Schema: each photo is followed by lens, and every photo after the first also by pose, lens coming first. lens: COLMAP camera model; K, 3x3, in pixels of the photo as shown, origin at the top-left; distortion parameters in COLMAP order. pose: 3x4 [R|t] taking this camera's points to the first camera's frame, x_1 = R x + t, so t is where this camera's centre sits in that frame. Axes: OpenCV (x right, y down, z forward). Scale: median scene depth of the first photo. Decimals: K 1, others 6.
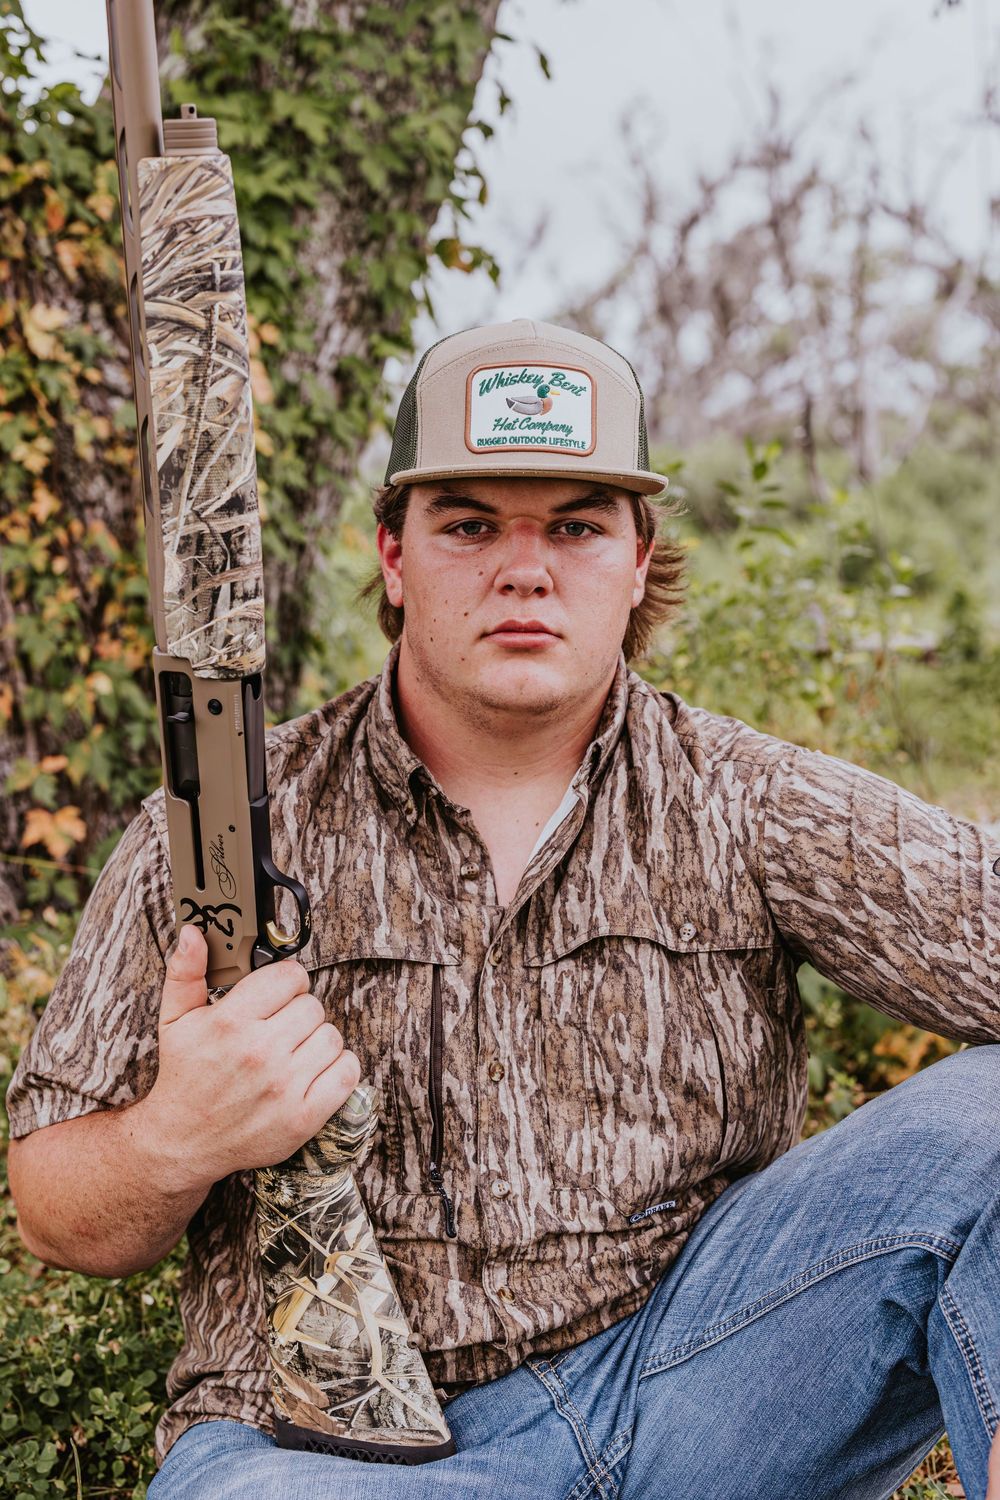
lens RADIAL K [[2173.9, 0, 512.8], [0, 2173.9, 767.8], [0, 0, 1]] dist [-0.004086, 0.000000]
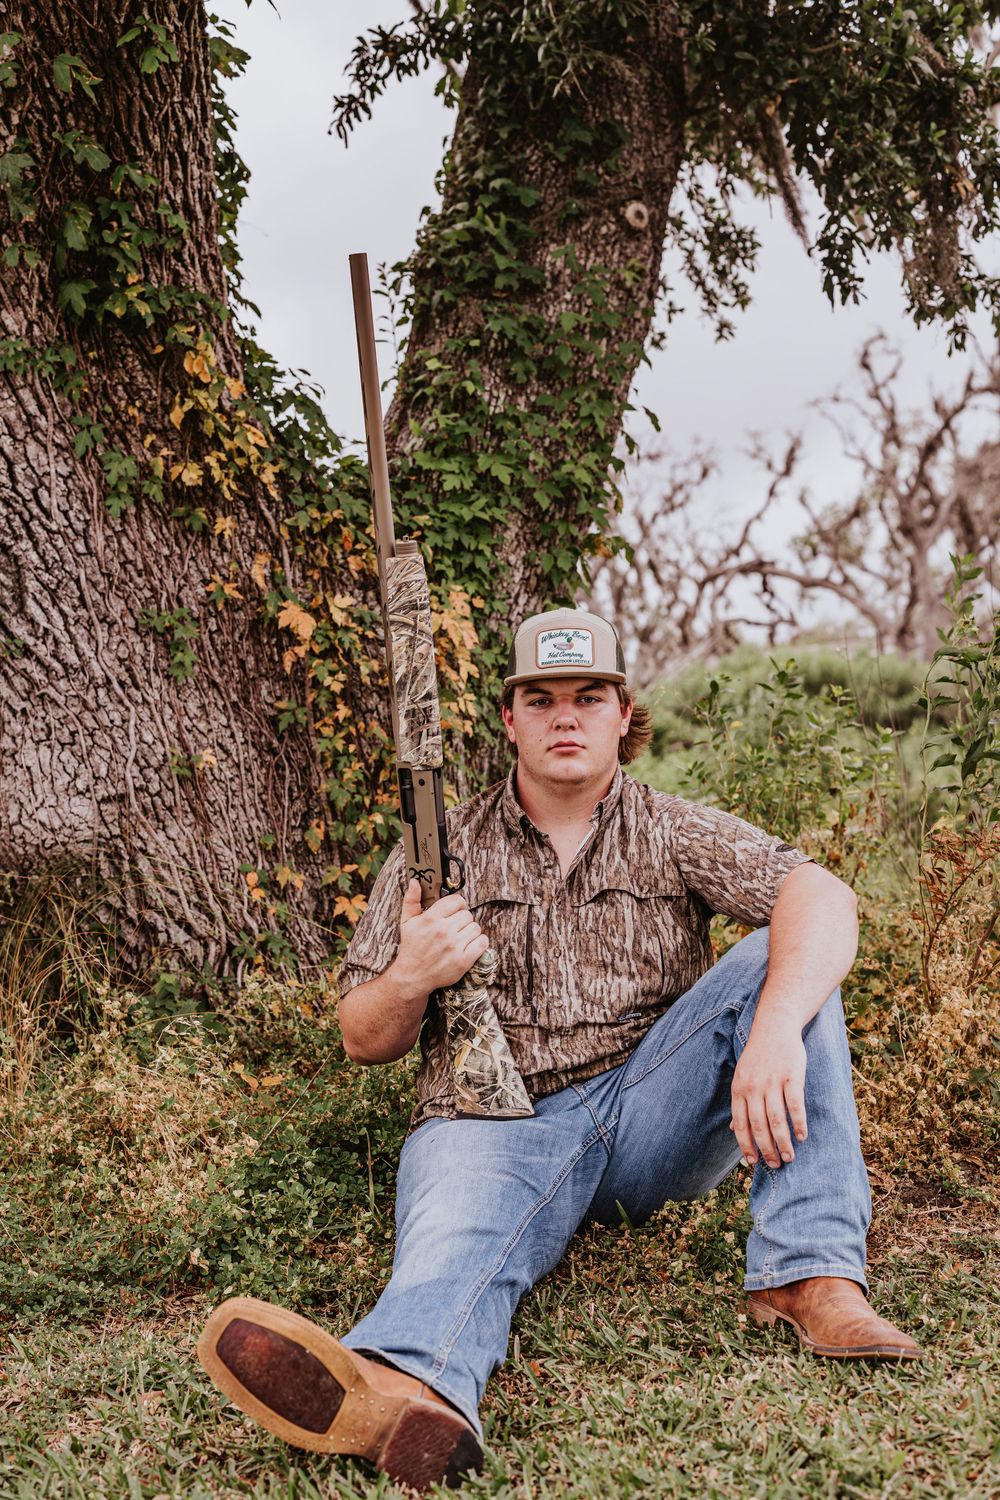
lens RADIAL K [[2173.9, 0, 496.7], [0, 2173.9, 747.0], [0, 0, 1]] dist [-0.004086, 0.000000]
pose [[0.990500, -0.034788, -0.133039, 0.224553], [0.019826, 0.993490, -0.112182, 0.173721], [0.136076, 0.108479, 0.984741, -1.140780]]
